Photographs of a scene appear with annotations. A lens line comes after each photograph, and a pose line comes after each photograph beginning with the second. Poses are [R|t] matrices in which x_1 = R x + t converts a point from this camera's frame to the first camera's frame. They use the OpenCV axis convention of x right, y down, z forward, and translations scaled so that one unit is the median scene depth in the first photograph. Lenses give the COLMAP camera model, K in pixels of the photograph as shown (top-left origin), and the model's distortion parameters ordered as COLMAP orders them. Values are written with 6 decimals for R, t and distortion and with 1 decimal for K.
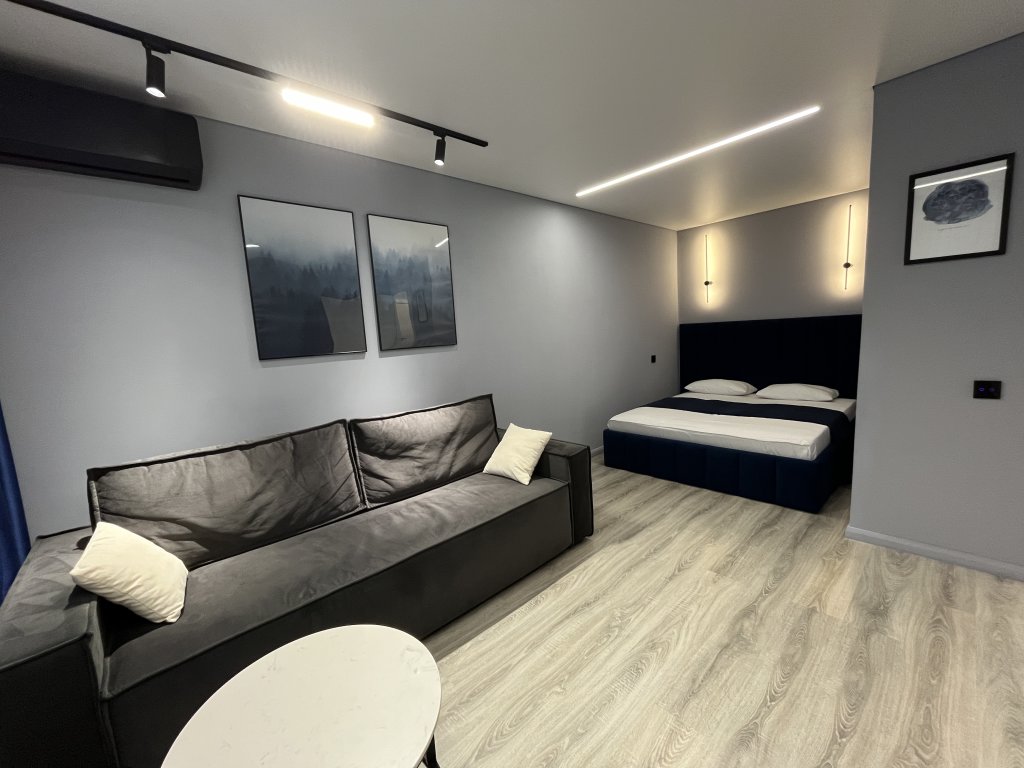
lens RADIAL K [[413.2, 0, 509.7], [0, 413.2, 383.0], [0, 0, 1]] dist [-0.000549, 0.000022]
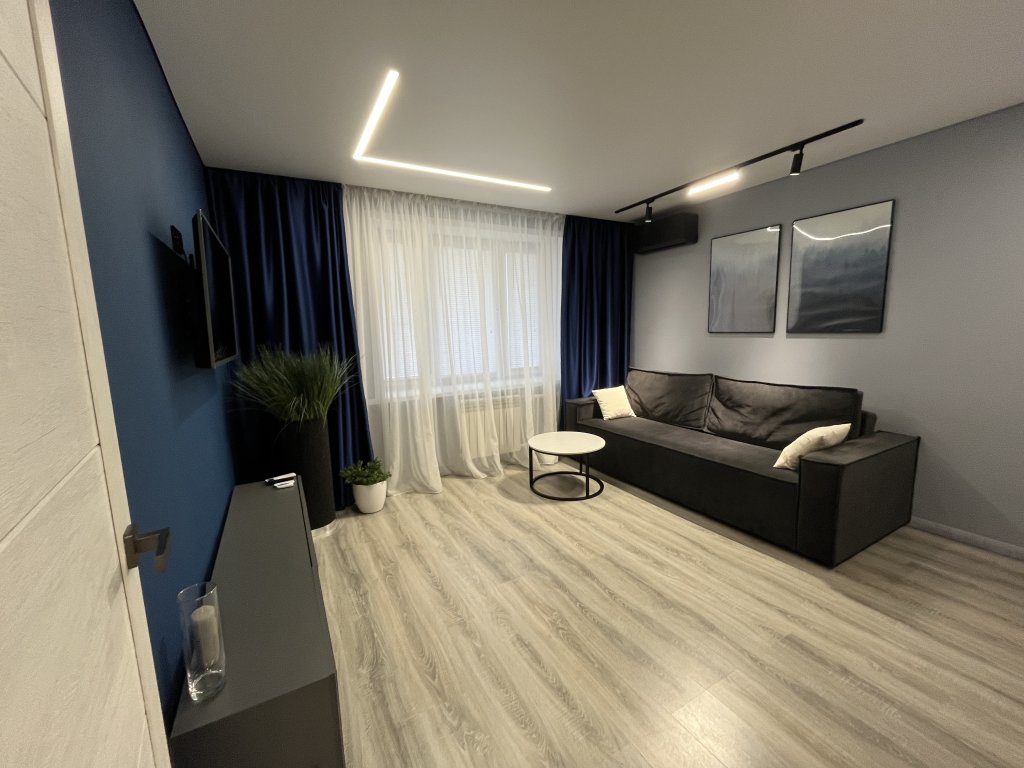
lens RADIAL K [[413.2, 0, 508.0], [0, 413.2, 381.8], [0, 0, 1]] dist [-0.000549, 0.000022]
pose [[-0.228709, 0.192830, -0.954206, 1.292360], [-0.081182, 0.972994, 0.216085, -0.161397], [0.970104, 0.126885, -0.206879, 0.563988]]
